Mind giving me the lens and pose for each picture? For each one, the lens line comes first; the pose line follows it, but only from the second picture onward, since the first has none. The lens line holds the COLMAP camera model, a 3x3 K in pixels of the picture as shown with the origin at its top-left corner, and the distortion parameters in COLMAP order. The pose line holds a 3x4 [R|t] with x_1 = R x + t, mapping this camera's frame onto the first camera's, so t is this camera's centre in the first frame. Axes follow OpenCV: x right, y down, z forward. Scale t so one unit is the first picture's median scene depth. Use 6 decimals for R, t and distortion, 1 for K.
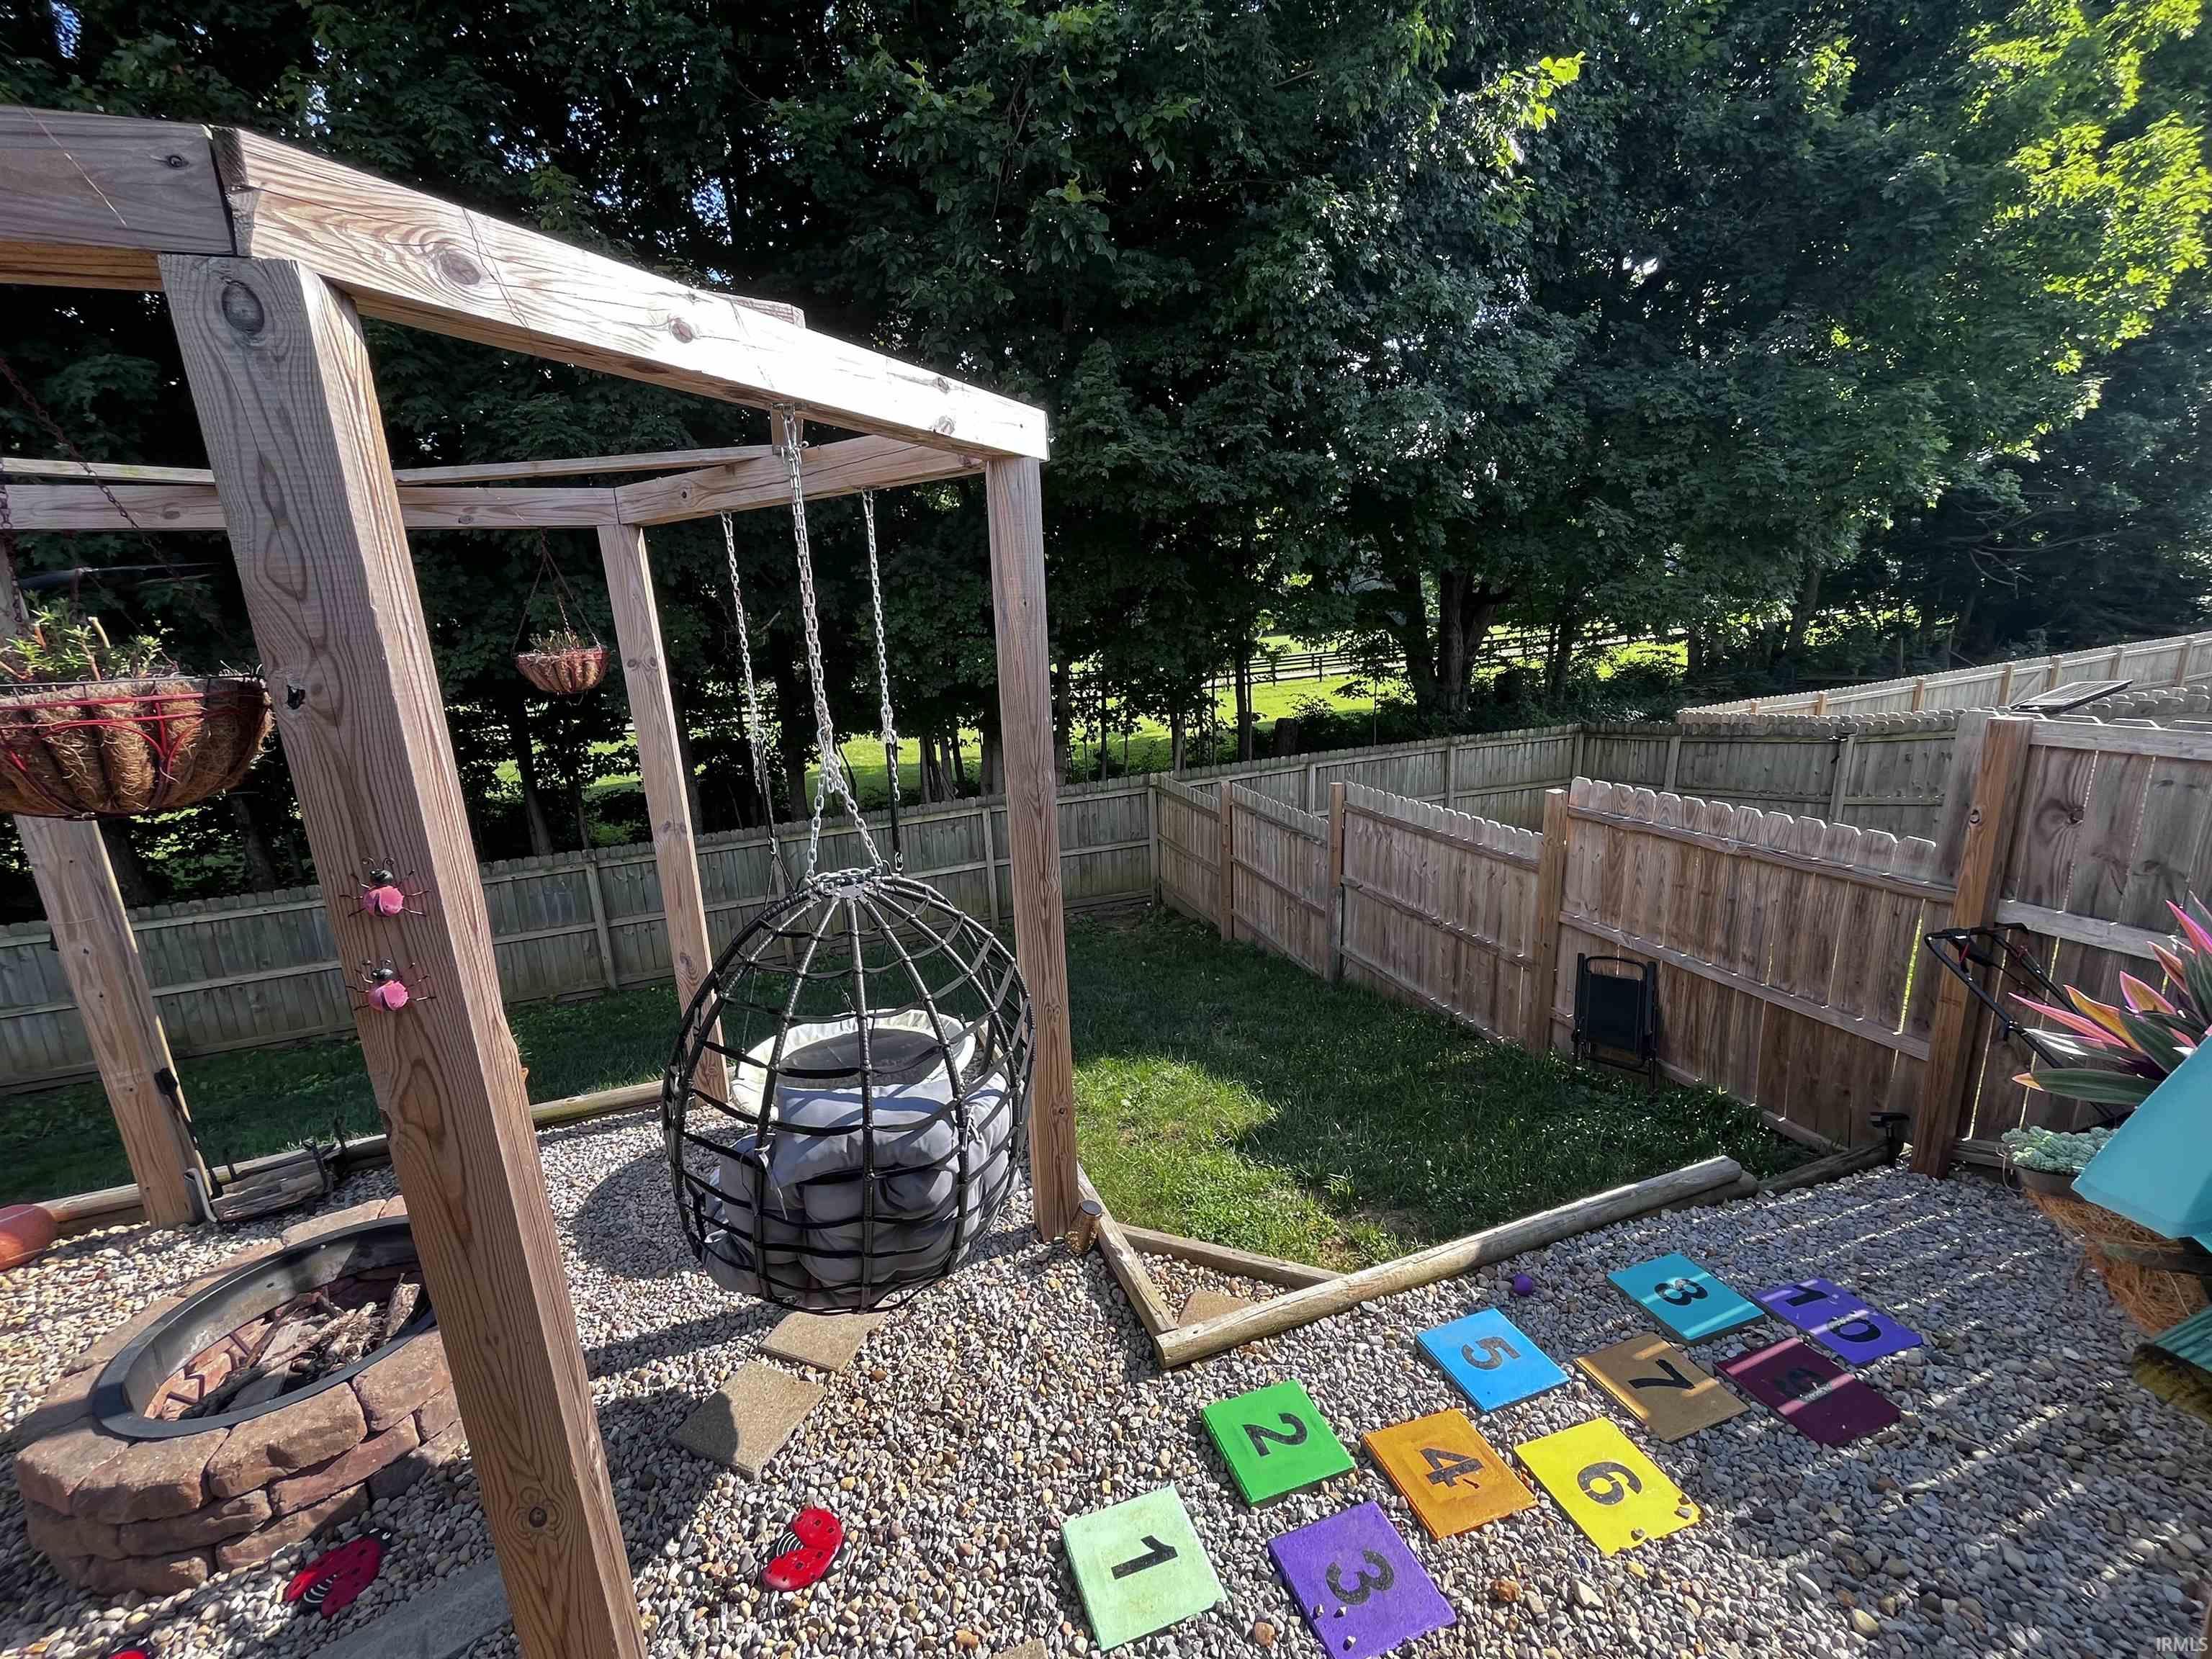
lens RADIAL K [[895.7, 0, 1102.6], [0, 895.7, 822.3], [0, 0, 1]] dist [-0.002760, 0.000390]
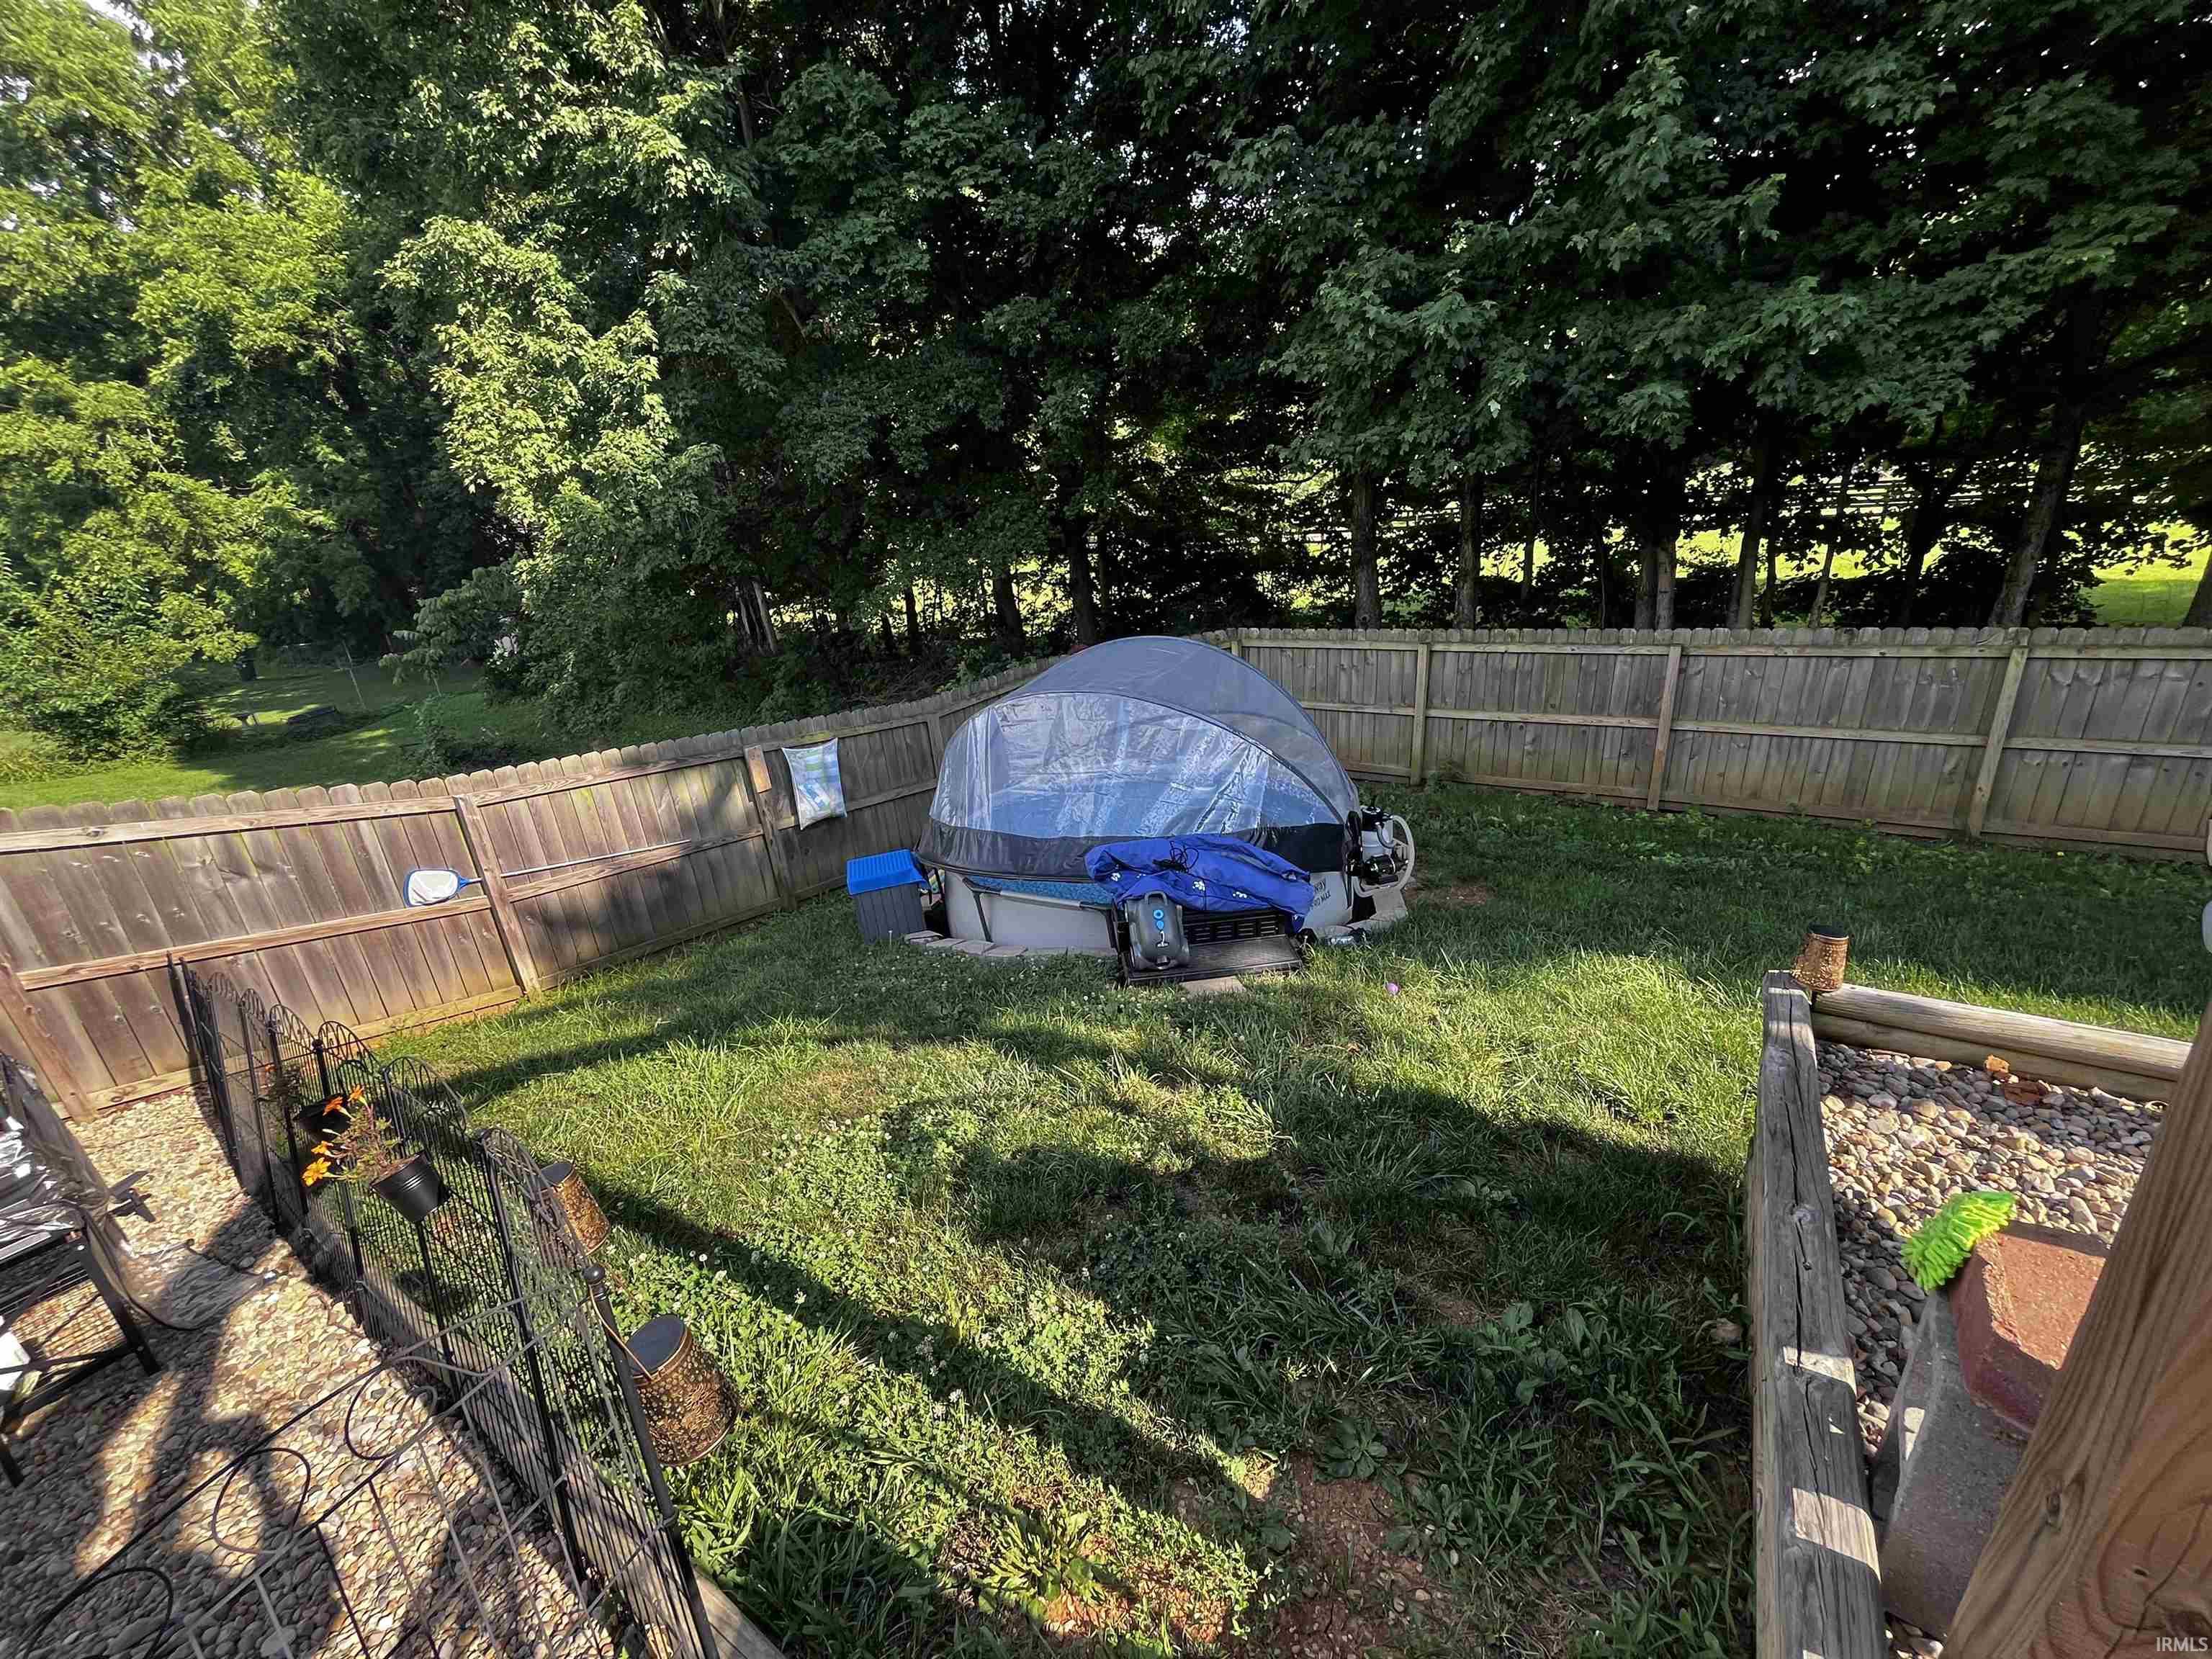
lens RADIAL K [[895.7, 0, 1113.1], [0, 895.7, 836.8], [0, 0, 1]] dist [-0.002760, 0.000390]
pose [[0.592336, 0.295531, -0.749533, -1.285864], [-0.127306, 0.952942, 0.275126, 0.247121], [0.795570, -0.067547, 0.602085, 0.119331]]
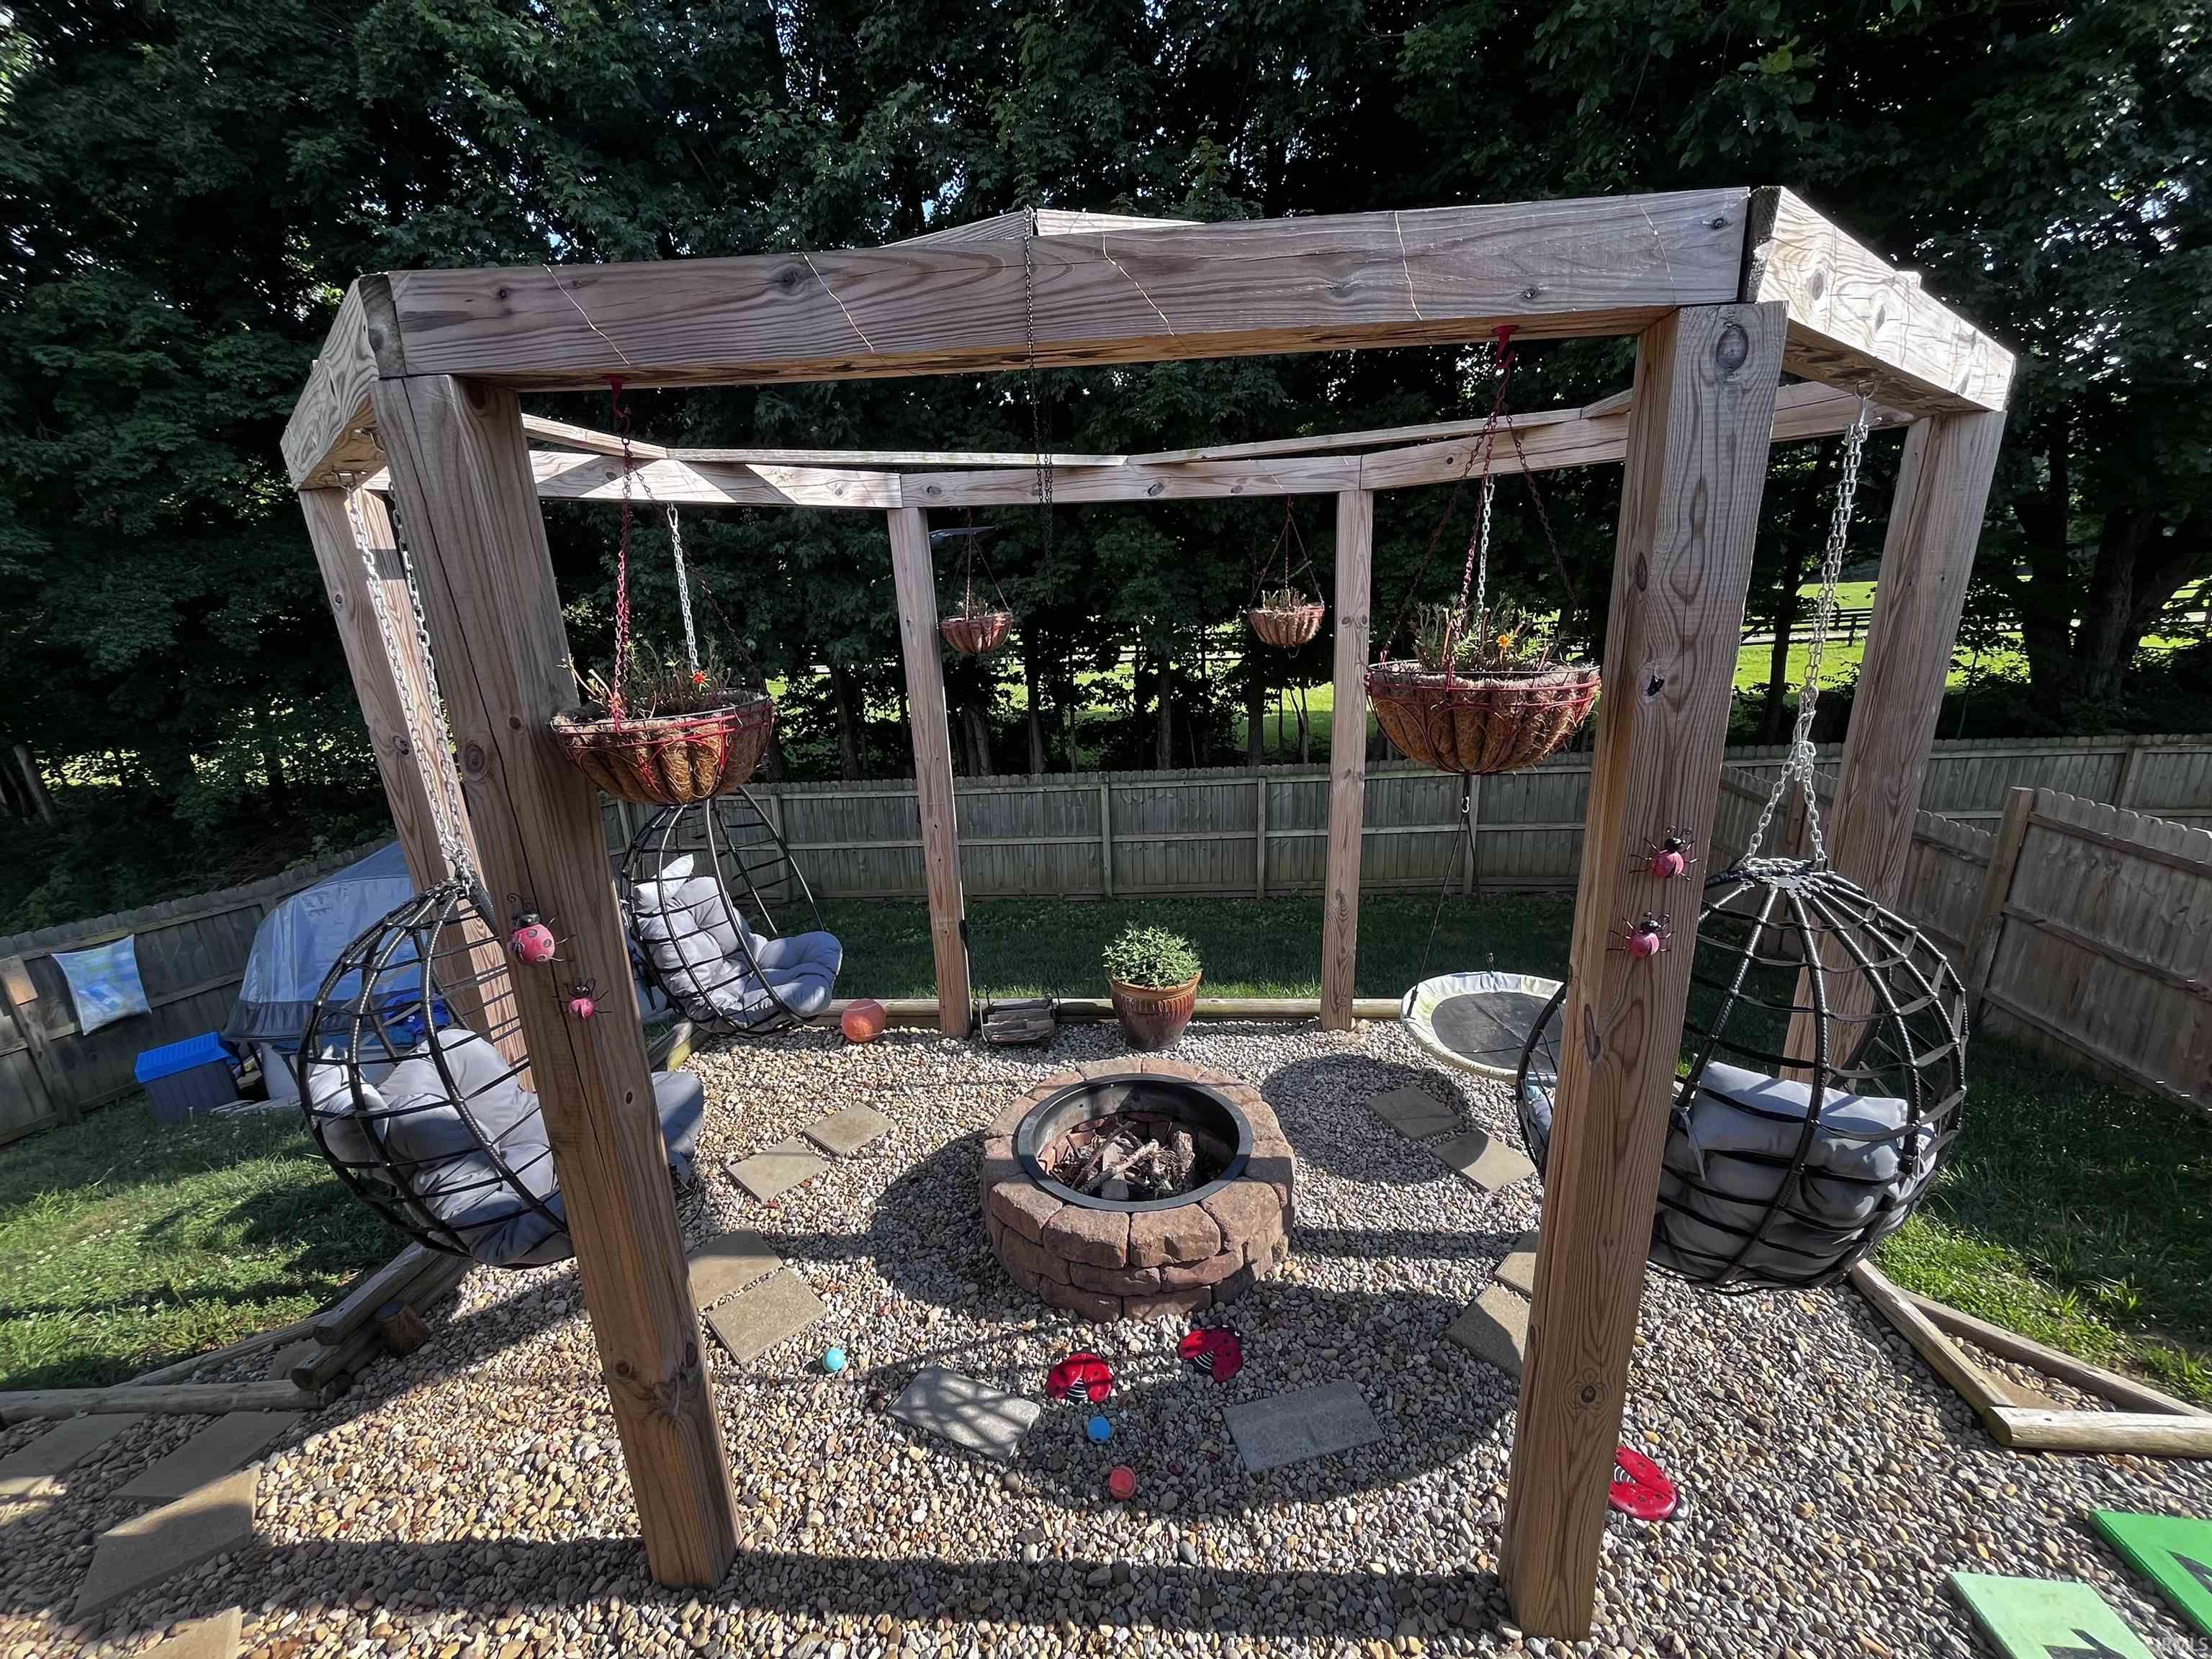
lens RADIAL K [[895.7, 0, 1100.8], [0, 895.7, 824.4], [0, 0, 1]] dist [-0.002760, 0.000390]
pose [[0.909226, 0.123994, -0.397408, -0.356367], [-0.098482, 0.991582, 0.084065, 0.004123], [0.404486, -0.037297, 0.913783, -0.121792]]
